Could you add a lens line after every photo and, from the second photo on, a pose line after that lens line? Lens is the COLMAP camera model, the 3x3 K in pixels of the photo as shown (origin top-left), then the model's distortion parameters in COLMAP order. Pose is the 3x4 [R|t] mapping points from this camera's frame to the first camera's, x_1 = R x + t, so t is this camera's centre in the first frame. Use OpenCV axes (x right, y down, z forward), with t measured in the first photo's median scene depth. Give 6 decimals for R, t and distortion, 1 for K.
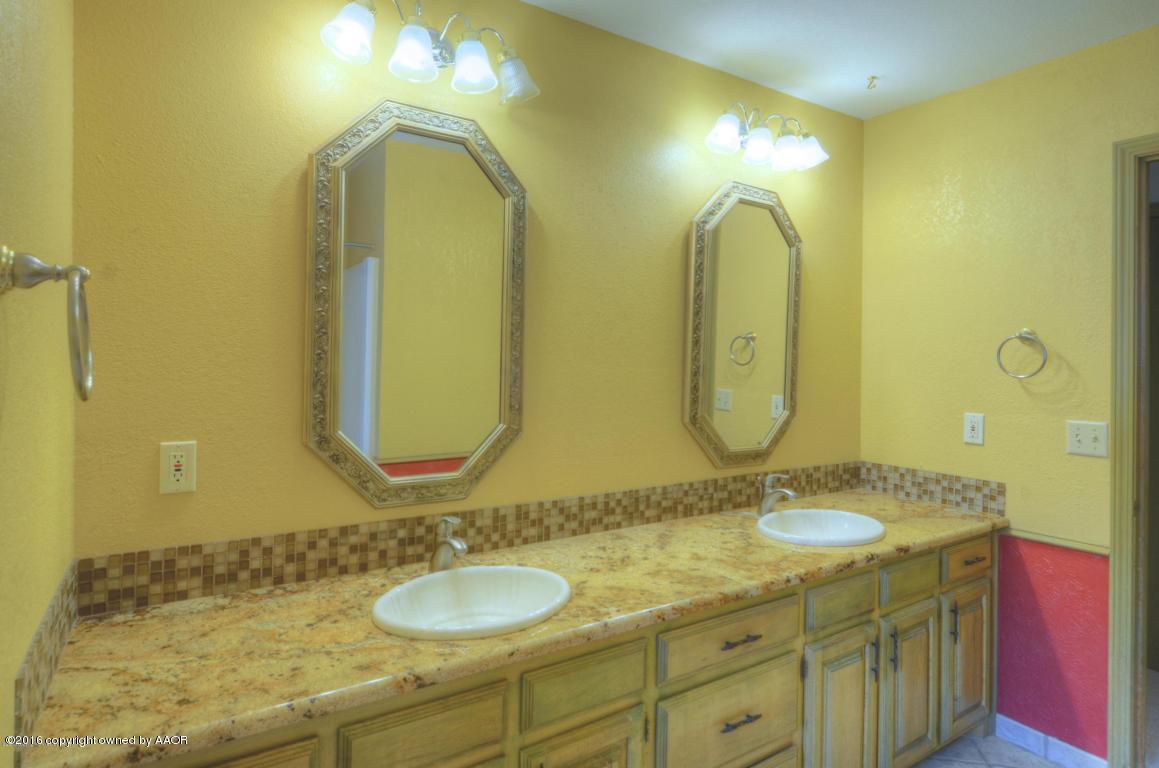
lens RADIAL K [[644.7, 0, 584.9], [0, 644.7, 353.2], [0, 0, 1]] dist [0.007765, -0.005006]
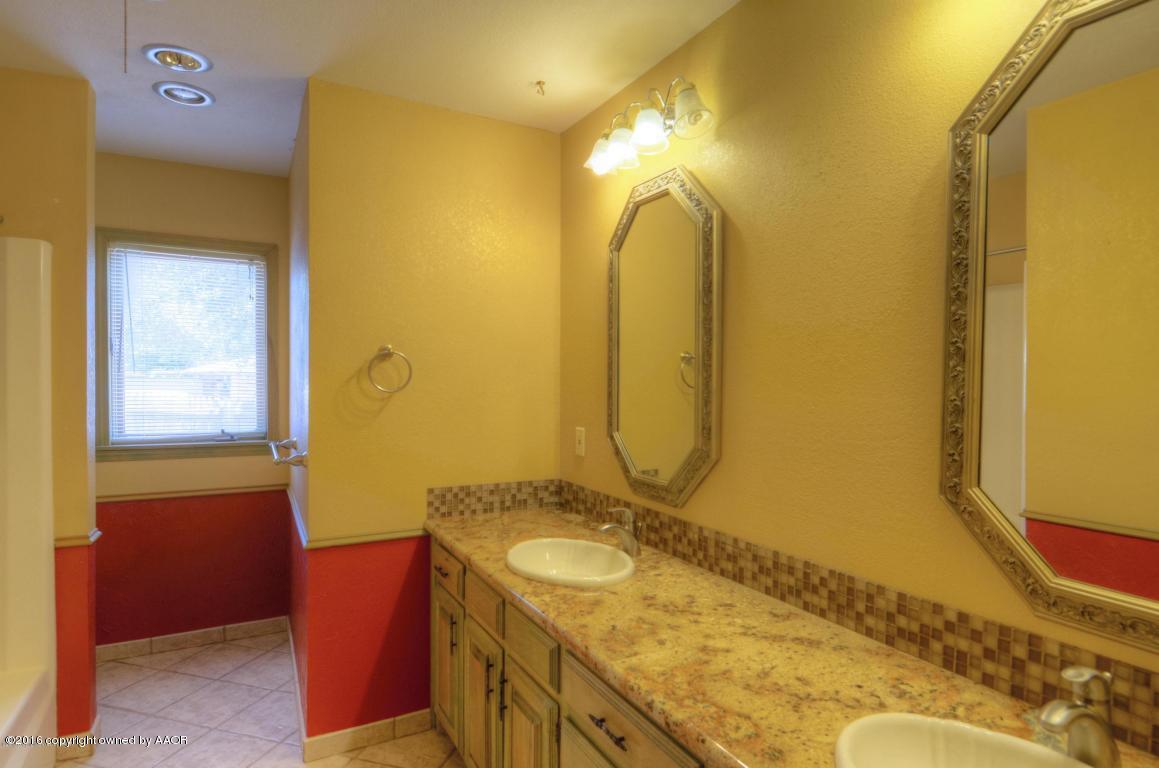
lens RADIAL K [[644.7, 0, 580.6], [0, 644.7, 383.0], [0, 0, 1]] dist [0.007765, -0.005006]
pose [[-0.096605, -0.007462, -0.995295, 0.871198], [-0.007927, 0.999946, -0.006728, 0.016618], [0.995291, 0.007240, -0.096659, 0.865279]]
